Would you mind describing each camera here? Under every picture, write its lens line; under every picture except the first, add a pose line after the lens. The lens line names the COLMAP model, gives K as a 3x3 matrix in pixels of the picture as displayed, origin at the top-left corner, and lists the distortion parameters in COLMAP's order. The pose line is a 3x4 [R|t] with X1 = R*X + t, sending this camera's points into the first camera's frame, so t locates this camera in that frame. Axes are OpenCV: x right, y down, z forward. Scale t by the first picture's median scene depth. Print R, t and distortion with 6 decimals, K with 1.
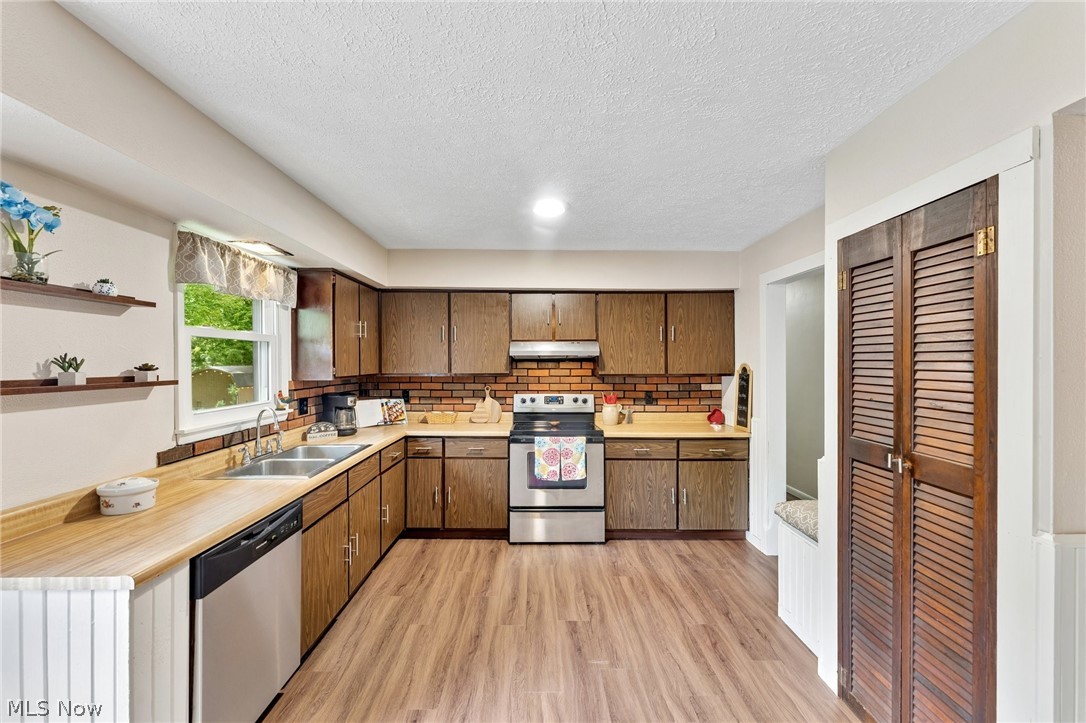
lens RADIAL K [[441.6, 0, 540.3], [0, 441.6, 363.2], [0, 0, 1]] dist [-0.005097, 0.000356]
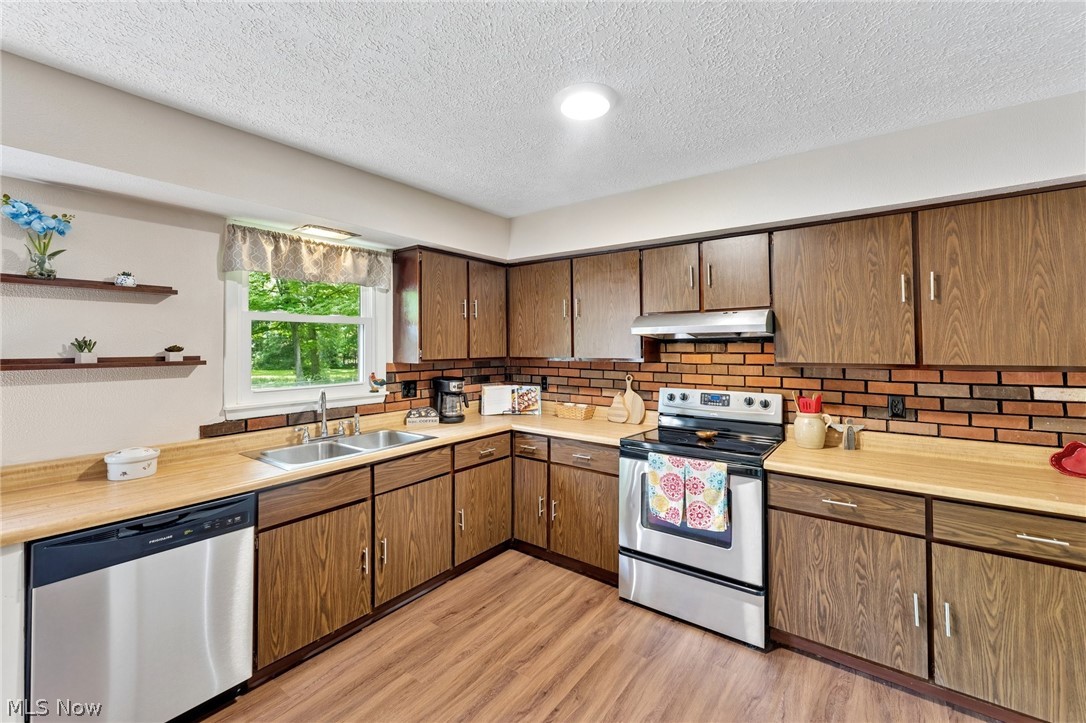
lens RADIAL K [[441.6, 0, 550.5], [0, 441.6, 337.1], [0, 0, 1]] dist [-0.005097, 0.000356]
pose [[0.798158, -0.014552, -0.602273, 0.267404], [0.001288, 0.999747, -0.022450, 0.003202], [0.602447, 0.017143, 0.797975, 0.341336]]
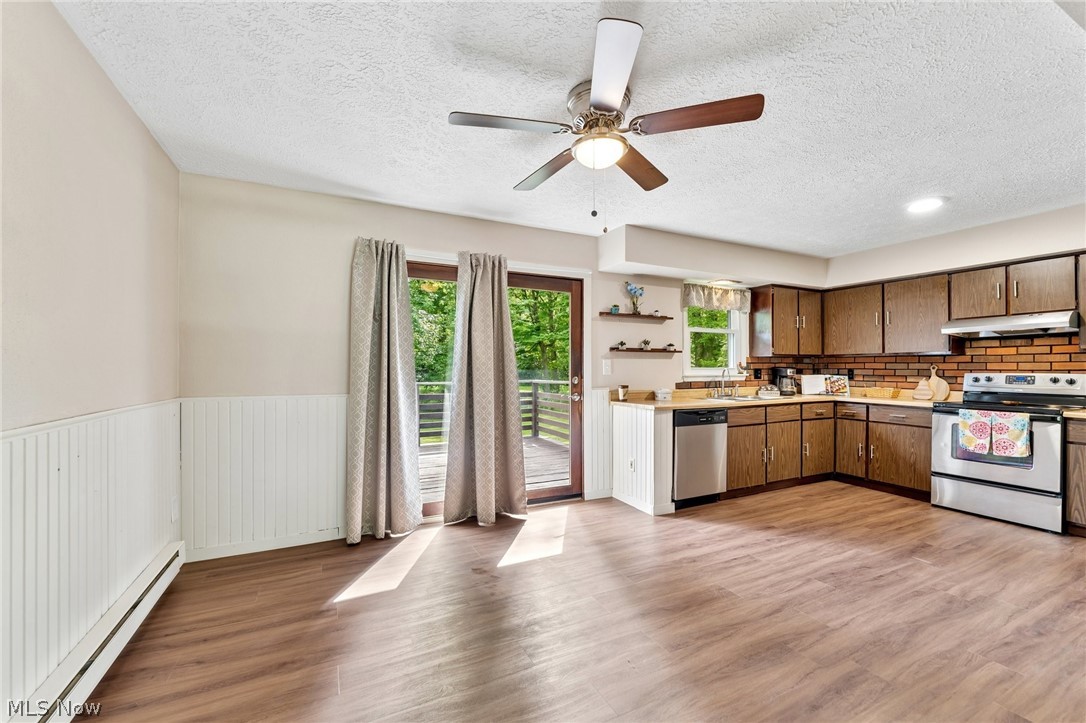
lens RADIAL K [[441.6, 0, 541.5], [0, 441.6, 369.6], [0, 0, 1]] dist [-0.005097, 0.000356]
pose [[0.430289, 0.001424, -0.902690, 0.478516], [-0.001956, 0.999998, 0.000645, 0.071118], [0.902689, 0.001489, 0.430291, -0.328602]]
